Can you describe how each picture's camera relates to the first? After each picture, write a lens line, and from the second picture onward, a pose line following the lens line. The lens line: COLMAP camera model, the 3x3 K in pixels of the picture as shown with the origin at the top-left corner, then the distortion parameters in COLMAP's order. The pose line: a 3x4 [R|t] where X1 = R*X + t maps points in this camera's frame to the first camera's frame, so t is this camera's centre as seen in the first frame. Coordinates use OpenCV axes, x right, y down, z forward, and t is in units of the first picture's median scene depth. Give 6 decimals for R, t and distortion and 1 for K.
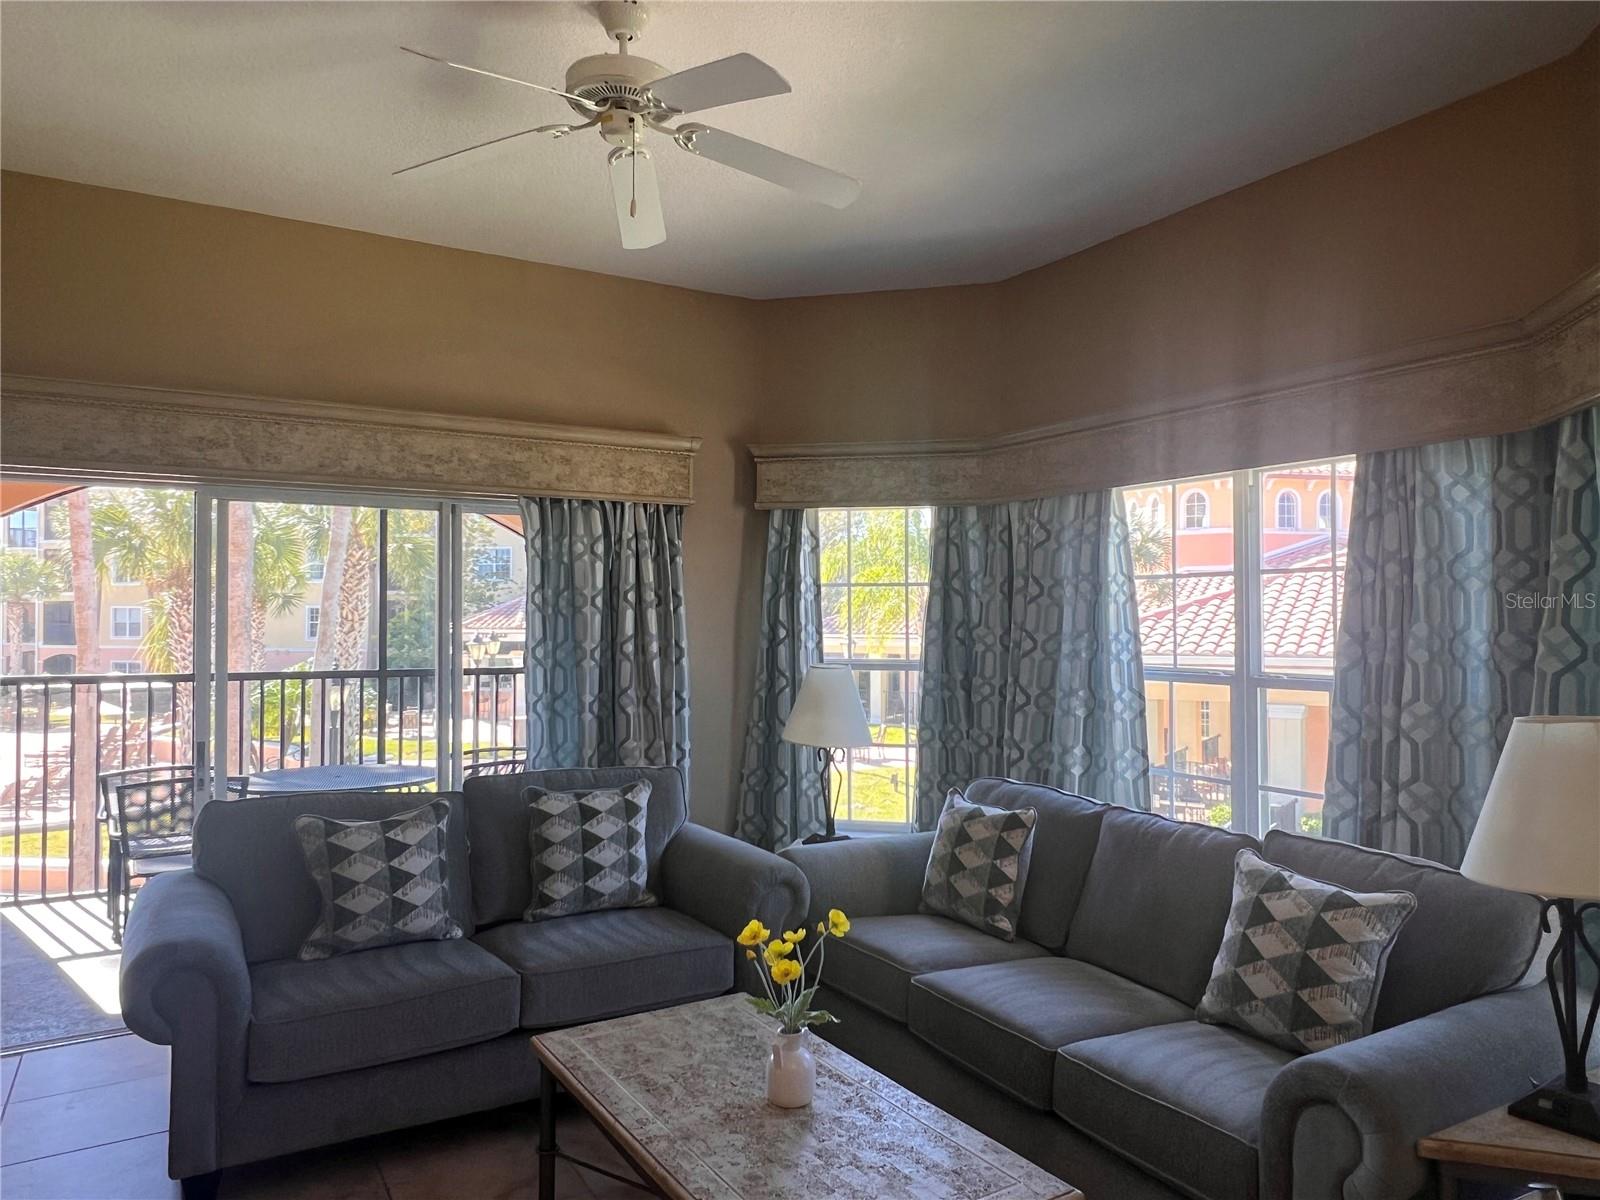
lens RADIAL K [[1060.0, 0, 793.4], [0, 1060.0, 601.1], [0, 0, 1]] dist [-0.000747, -0.006530]
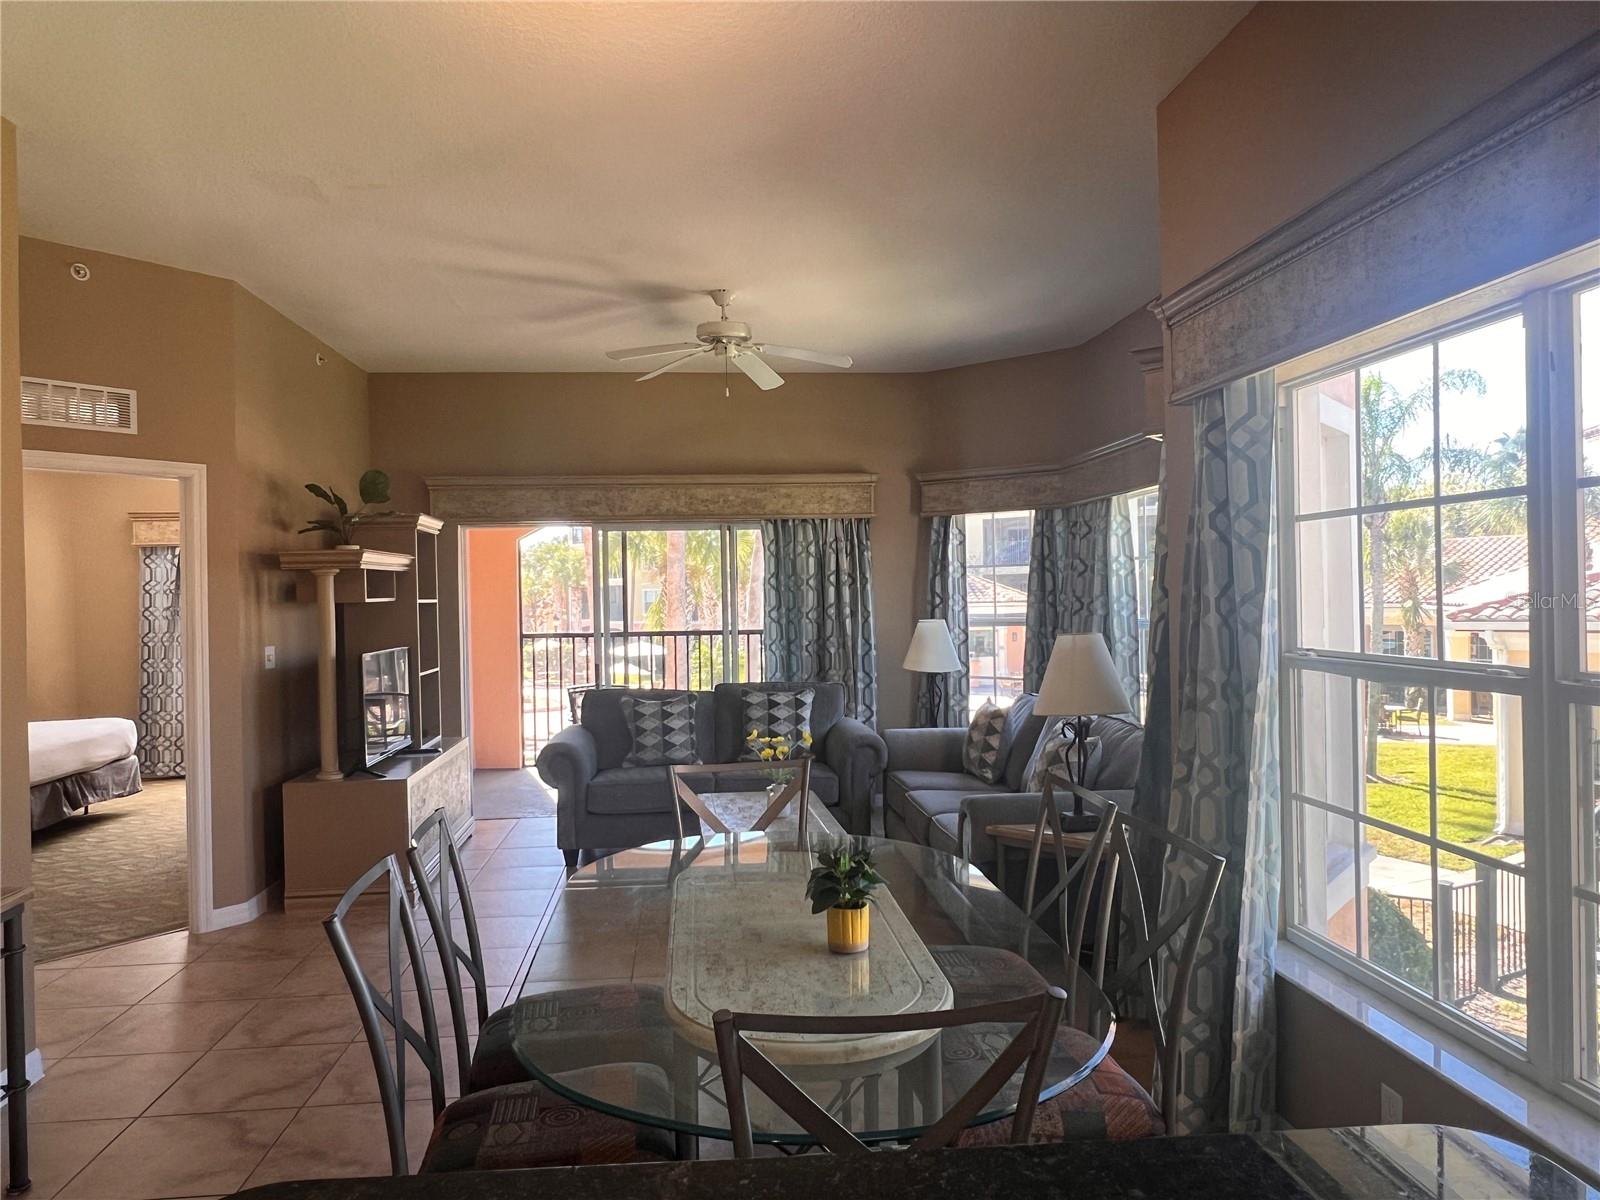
lens RADIAL K [[1060.0, 0, 793.4], [0, 1060.0, 601.1], [0, 0, 1]] dist [-0.000747, -0.006530]
pose [[0.905075, -0.014872, -0.424991, 0.470873], [0.025410, 0.999494, 0.019140, -0.002518], [0.424492, -0.028122, 0.904995, -0.457555]]
